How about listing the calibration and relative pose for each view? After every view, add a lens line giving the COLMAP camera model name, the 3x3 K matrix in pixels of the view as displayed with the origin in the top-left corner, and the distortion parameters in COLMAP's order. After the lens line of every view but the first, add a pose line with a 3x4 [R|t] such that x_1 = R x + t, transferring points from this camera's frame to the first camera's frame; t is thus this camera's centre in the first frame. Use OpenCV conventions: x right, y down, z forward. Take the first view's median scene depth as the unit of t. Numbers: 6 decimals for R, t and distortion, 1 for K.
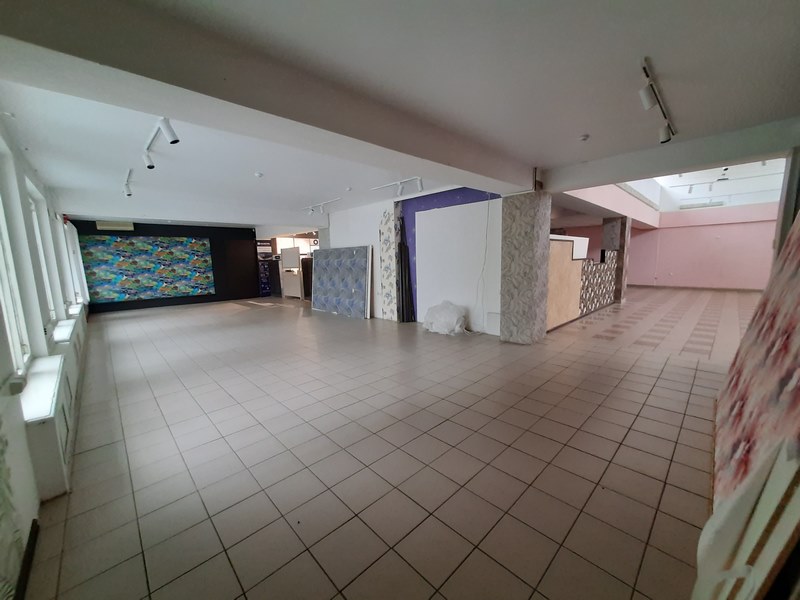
lens RADIAL K [[314.1, 0, 406.4], [0, 314.1, 298.8], [0, 0, 1]] dist [-0.004830, 0.001329]
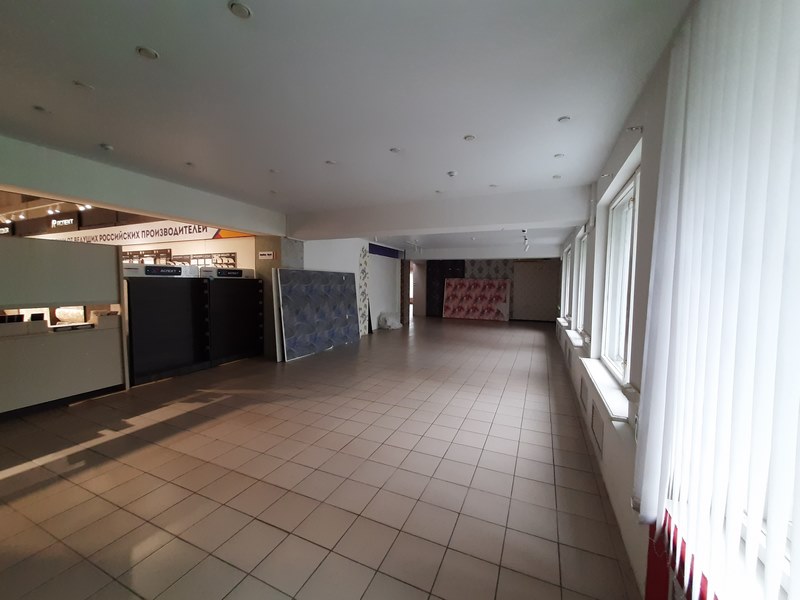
lens RADIAL K [[314.1, 0, 407.3], [0, 314.1, 302.7], [0, 0, 1]] dist [-0.004830, 0.001329]
pose [[-0.381757, -0.034458, 0.923620, -1.166128], [0.114140, 0.989898, 0.084108, -0.133104], [-0.917188, 0.137530, -0.373967, 1.206720]]
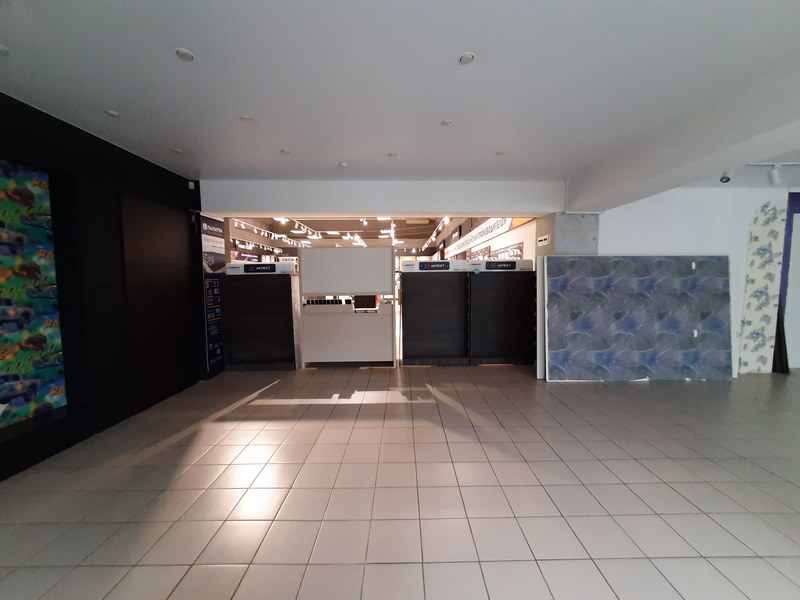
lens RADIAL K [[314.1, 0, 405.0], [0, 314.1, 301.2], [0, 0, 1]] dist [-0.004830, 0.001329]
pose [[0.691642, -0.031258, 0.721564, -0.939620], [0.077090, 0.996551, -0.030723, -0.107761], [-0.718115, 0.076875, 0.691666, 0.996238]]
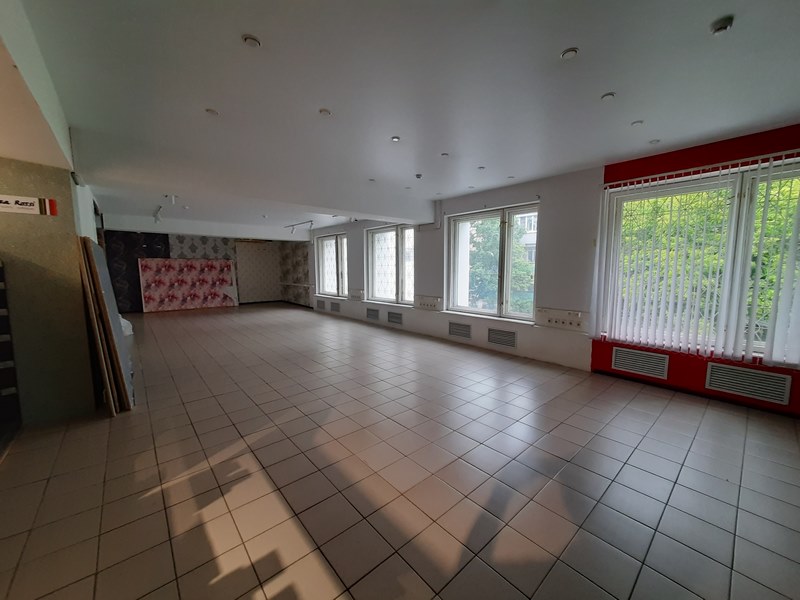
lens RADIAL K [[314.1, 0, 406.0], [0, 314.1, 305.3], [0, 0, 1]] dist [-0.004830, 0.001329]
pose [[-0.998490, 0.019308, 0.051435, -0.753381], [0.031275, 0.969473, 0.243194, -0.186468], [-0.045170, 0.244435, -0.968613, 1.565346]]
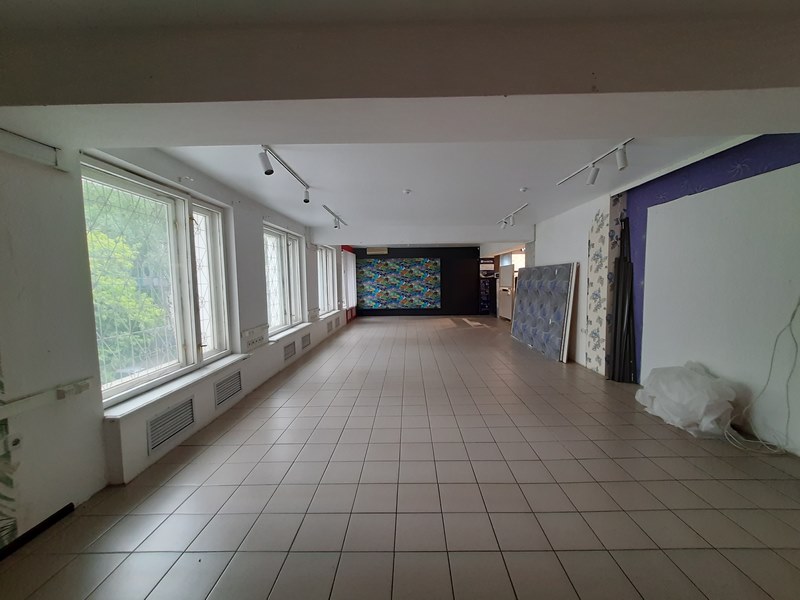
lens RADIAL K [[314.1, 0, 409.3], [0, 314.1, 303.5], [0, 0, 1]] dist [-0.004830, 0.001329]
pose [[0.714394, 0.068663, -0.696367, 0.116007], [-0.091738, 0.995775, 0.004071, -0.041933], [0.693704, 0.060975, 0.717675, 0.212727]]
